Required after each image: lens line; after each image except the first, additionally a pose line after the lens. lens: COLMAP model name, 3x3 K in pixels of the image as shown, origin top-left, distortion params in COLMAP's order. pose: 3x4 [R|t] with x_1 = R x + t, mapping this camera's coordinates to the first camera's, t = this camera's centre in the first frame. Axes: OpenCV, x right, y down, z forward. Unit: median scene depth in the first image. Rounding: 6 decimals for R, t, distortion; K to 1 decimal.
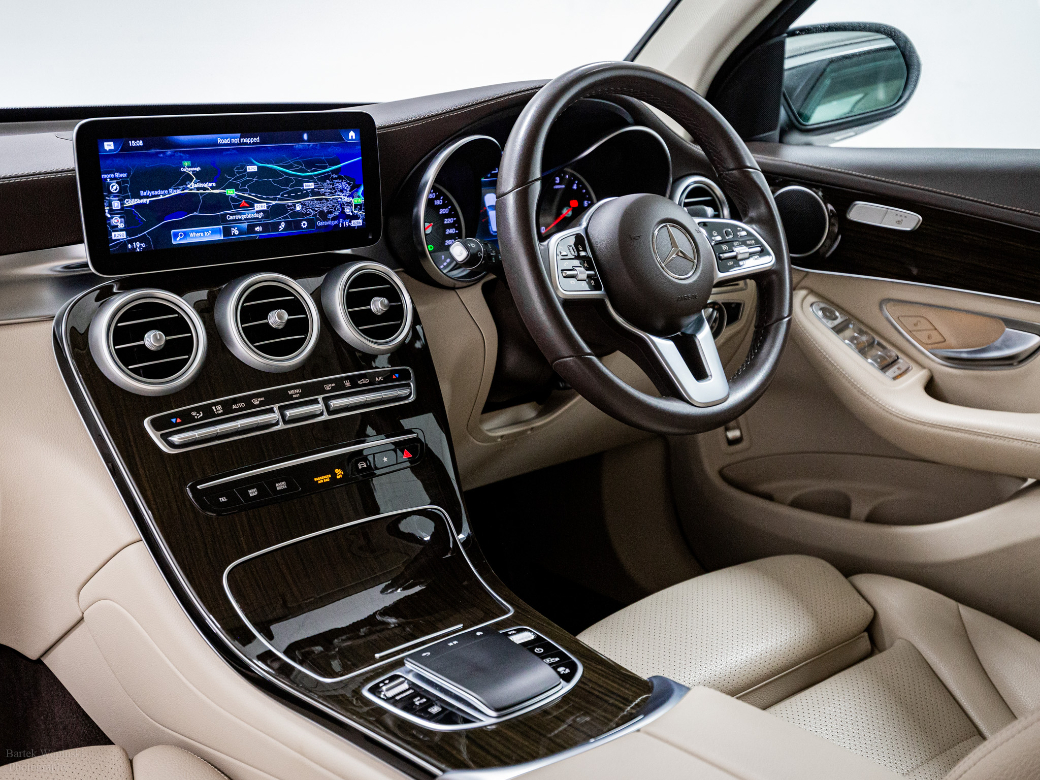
lens RADIAL K [[1109.9, 0, 520.0], [0, 1109.9, 390.0], [0, 0, 1]] dist [-0.002295, -0.012413]
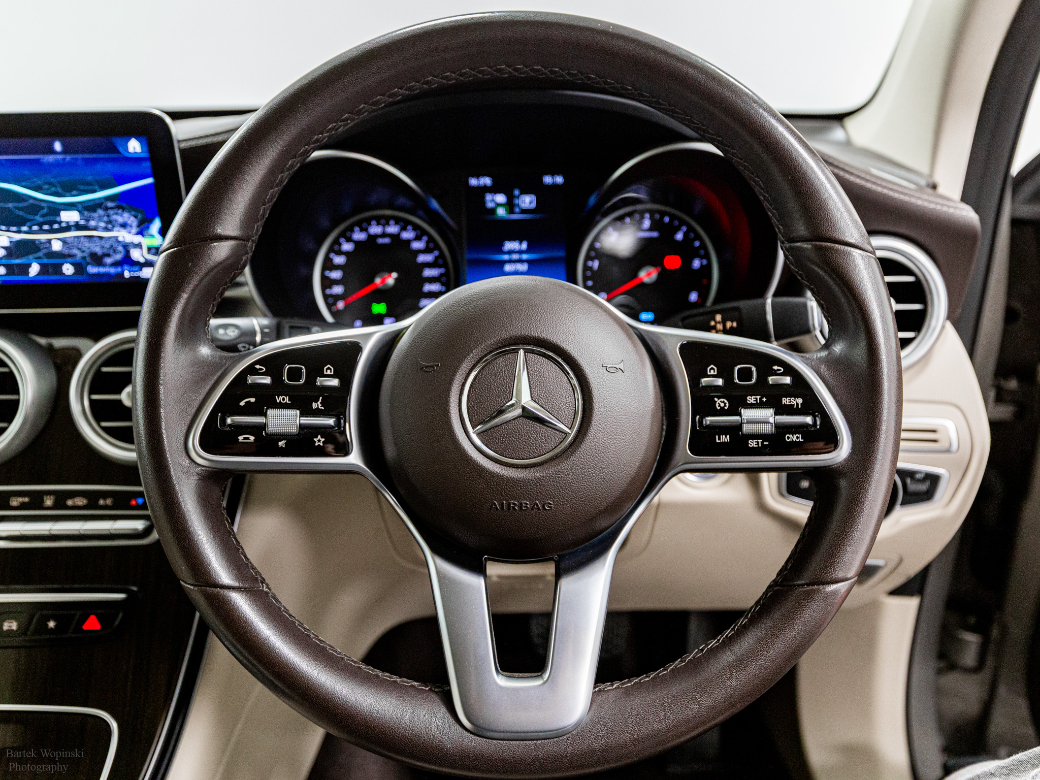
lens RADIAL K [[862.2, 0, 520.0], [0, 862.2, 390.0], [0, 0, 1]] dist [0.001042, -0.003268]
pose [[0.768451, 0.201349, -0.607406, 0.395499], [-0.161513, 0.979503, 0.120360, -0.190238], [0.619191, 0.005613, 0.785221, 0.752838]]
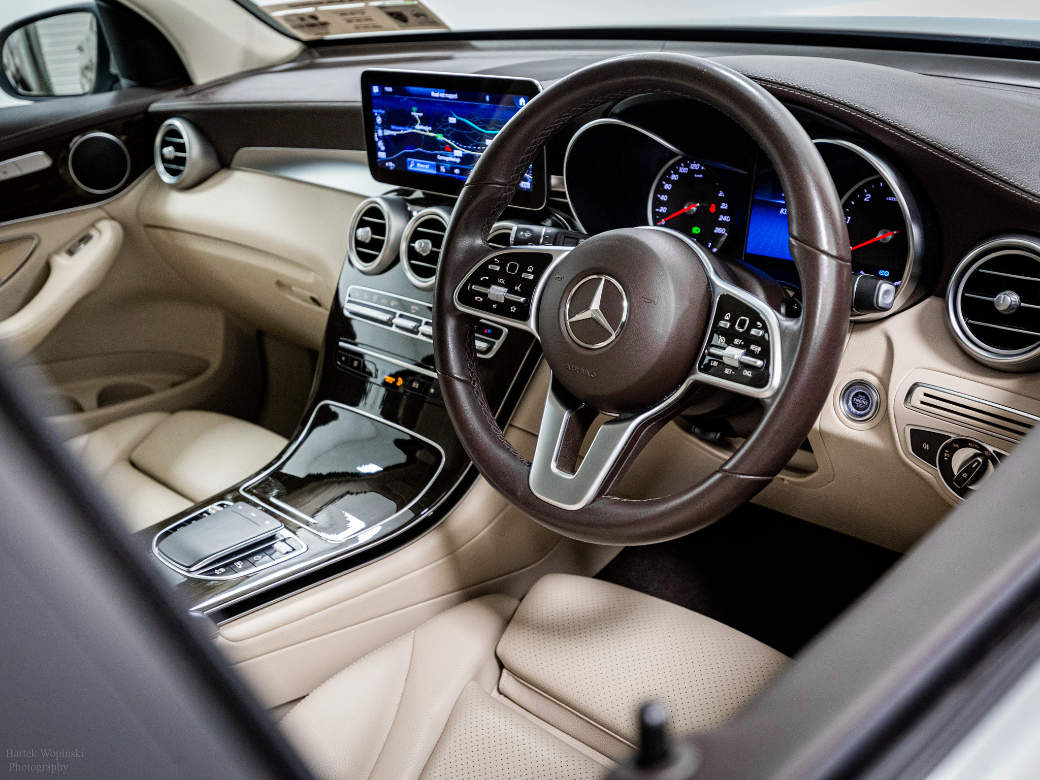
lens RADIAL K [[1109.9, 0, 520.0], [0, 1109.9, 390.0], [0, 0, 1]] dist [-0.002295, -0.012413]
pose [[0.107880, 0.394119, -0.912706, 0.934895], [-0.202440, 0.907537, 0.367960, -0.378206], [0.973334, 0.145072, 0.177691, 0.877237]]
